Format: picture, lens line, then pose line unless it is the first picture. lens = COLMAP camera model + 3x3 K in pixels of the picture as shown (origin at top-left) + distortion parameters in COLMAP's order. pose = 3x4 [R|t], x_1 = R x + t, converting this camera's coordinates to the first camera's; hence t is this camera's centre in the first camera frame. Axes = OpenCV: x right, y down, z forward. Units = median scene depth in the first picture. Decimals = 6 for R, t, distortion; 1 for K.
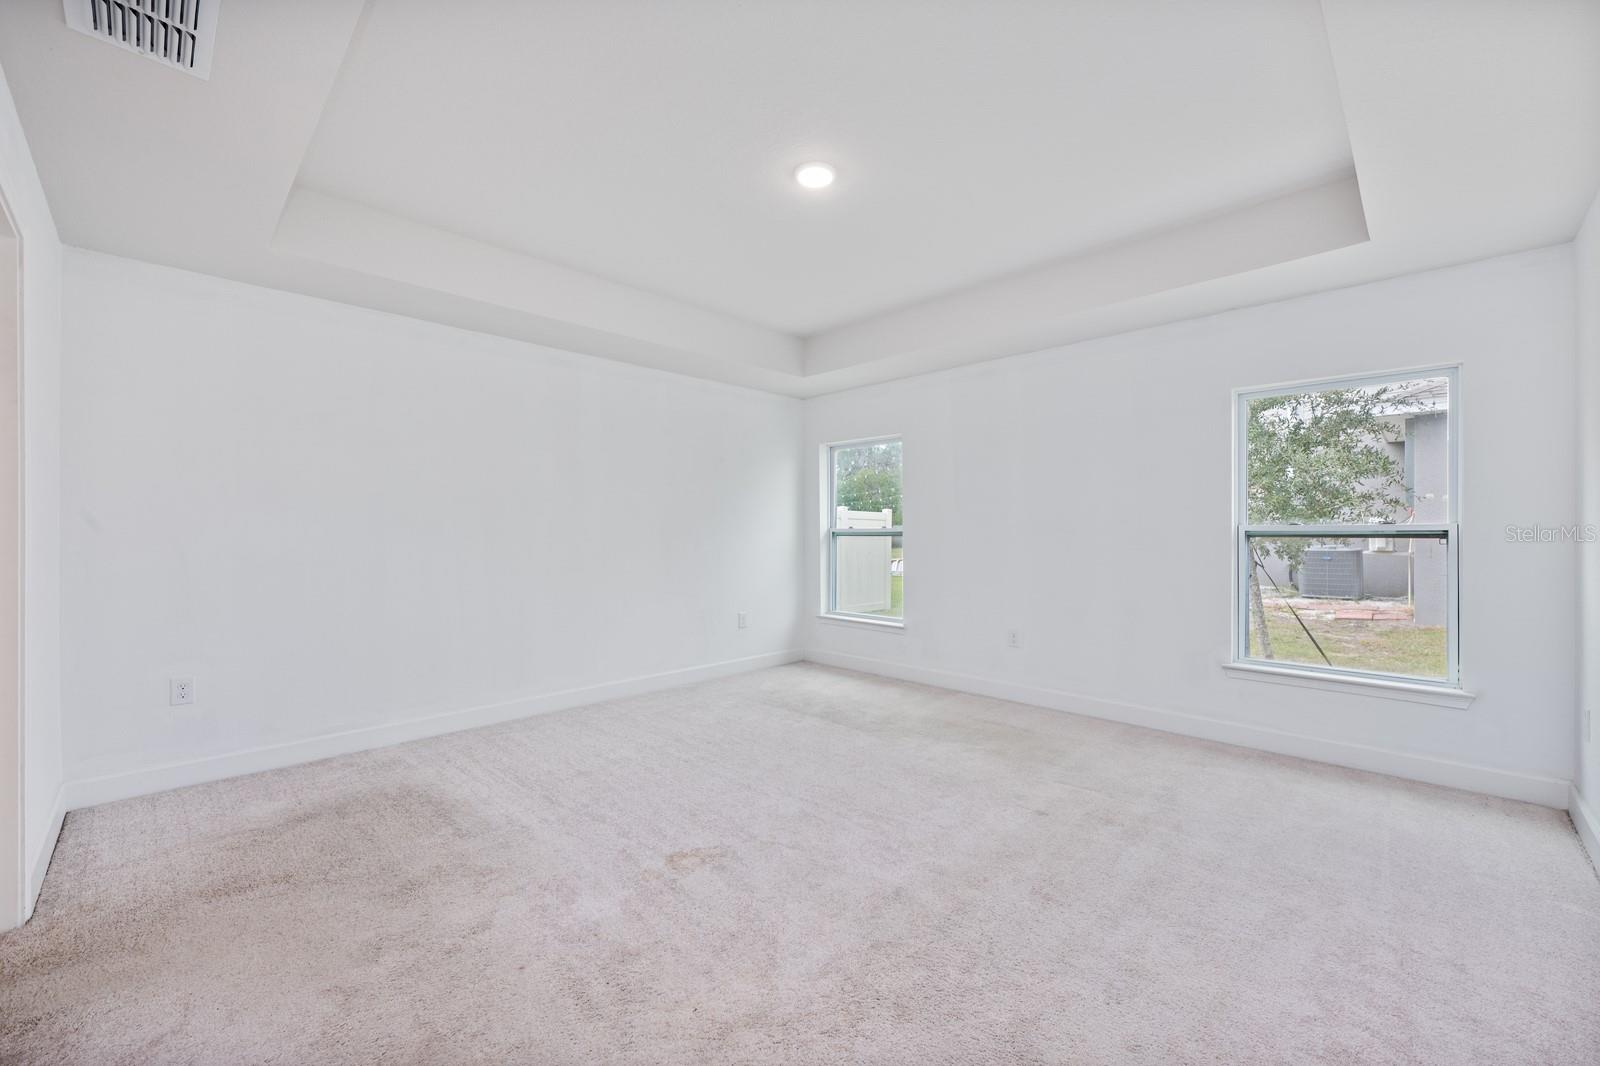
lens RADIAL K [[630.6, 0, 799.2], [0, 630.6, 532.5], [0, 0, 1]] dist [0.001187, -0.000141]
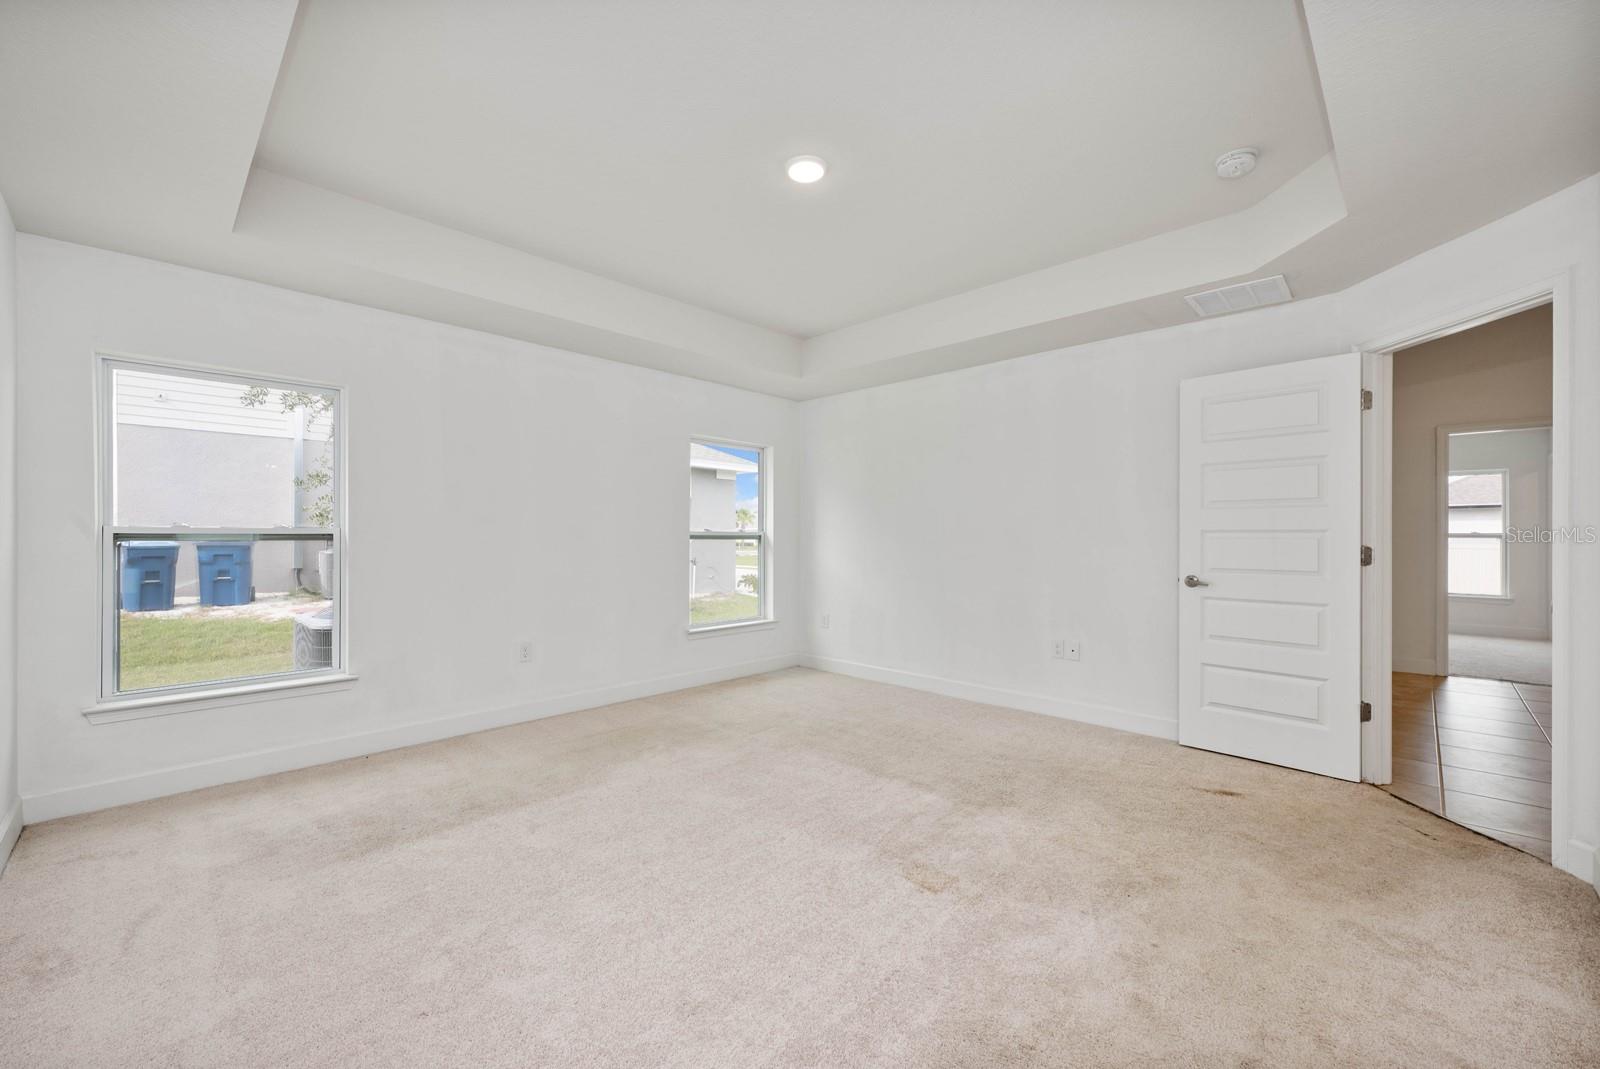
lens RADIAL K [[642.8, 0, 834.1], [0, 642.8, 533.5], [0, 0, 1]] dist [-0.000109, -0.000129]
pose [[-0.037792, 0.003440, 0.999280, -0.613852], [-0.000419, 0.999994, -0.003459, 0.003776], [-0.999286, -0.000550, -0.037791, 0.629378]]
